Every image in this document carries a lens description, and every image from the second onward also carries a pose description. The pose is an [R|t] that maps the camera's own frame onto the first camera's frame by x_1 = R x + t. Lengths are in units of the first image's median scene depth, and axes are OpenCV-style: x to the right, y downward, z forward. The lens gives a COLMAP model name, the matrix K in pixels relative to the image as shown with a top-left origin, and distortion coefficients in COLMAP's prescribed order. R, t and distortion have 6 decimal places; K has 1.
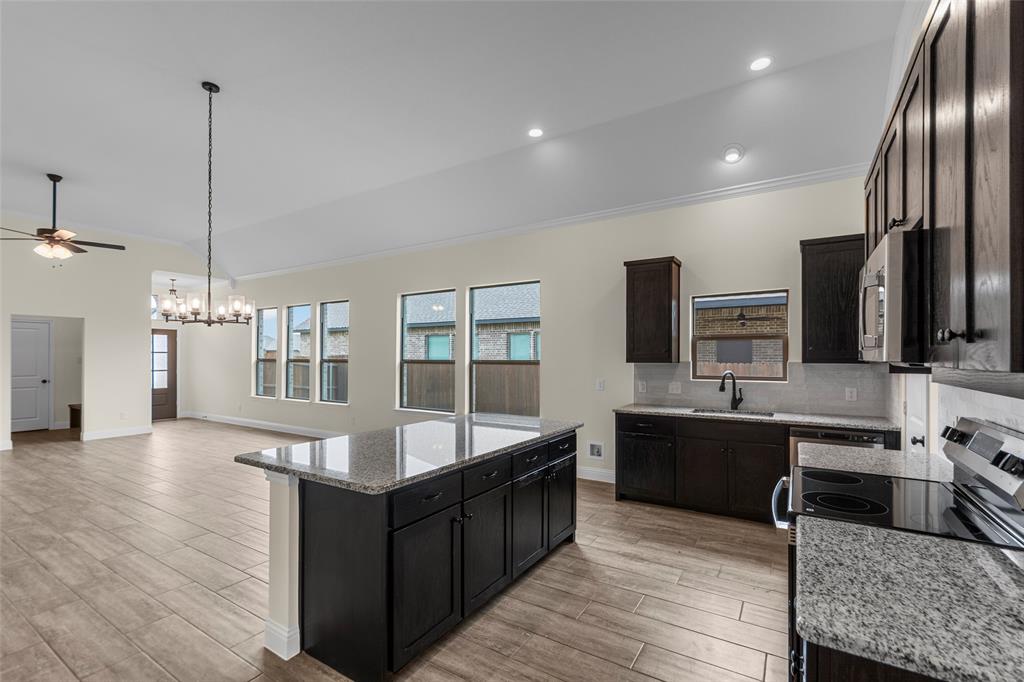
lens RADIAL K [[448.0, 0, 516.2], [0, 448.0, 354.2], [0, 0, 1]] dist [0.000953, 0.000437]
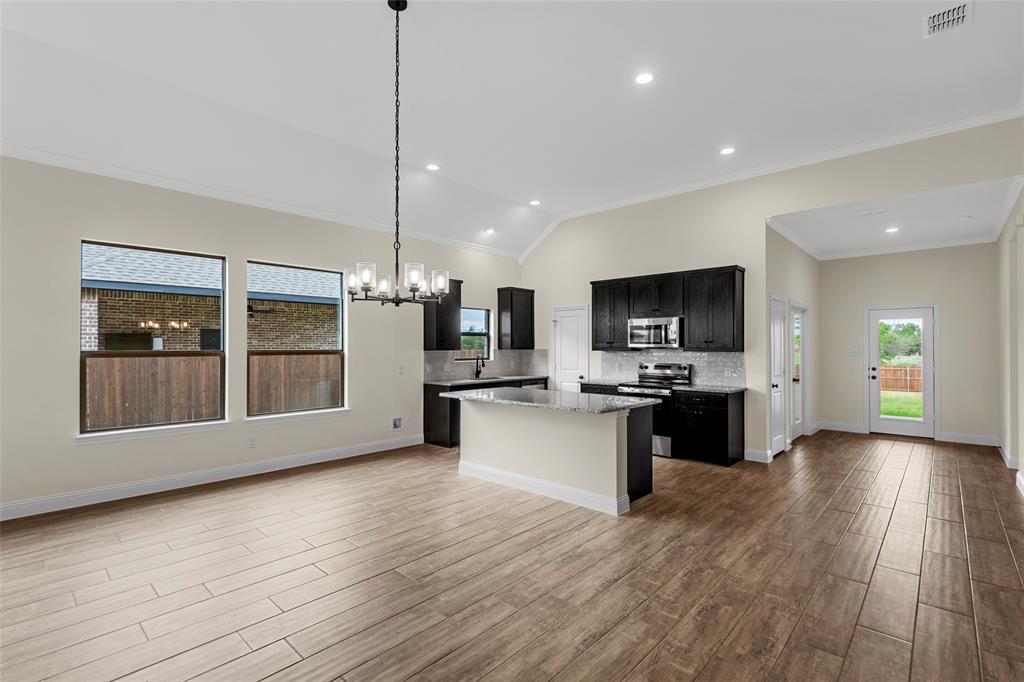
lens RADIAL K [[468.3, 0, 513.3], [0, 468.3, 343.6], [0, 0, 1]] dist [-0.000061, -0.000008]
pose [[0.184612, 0.006370, 0.982791, -1.311072], [-0.001425, 0.999980, -0.006213, 0.006954], [-0.982810, -0.000253, 0.184617, 0.585232]]
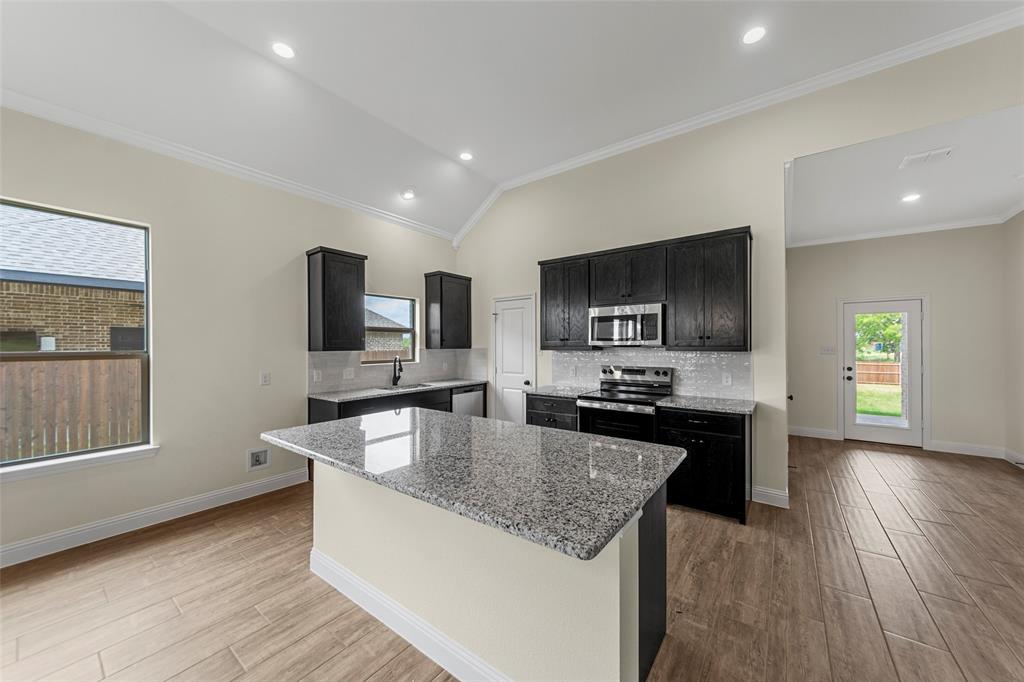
lens RADIAL K [[365.8, 0, 515.9], [0, 365.8, 346.3], [0, 0, 1]] dist [-0.000878, -0.000071]
pose [[0.074924, -0.002213, 0.997187, -0.593838], [0.002103, 0.999996, 0.002062, 0.008590], [-0.997187, 0.001943, 0.074928, 0.611764]]
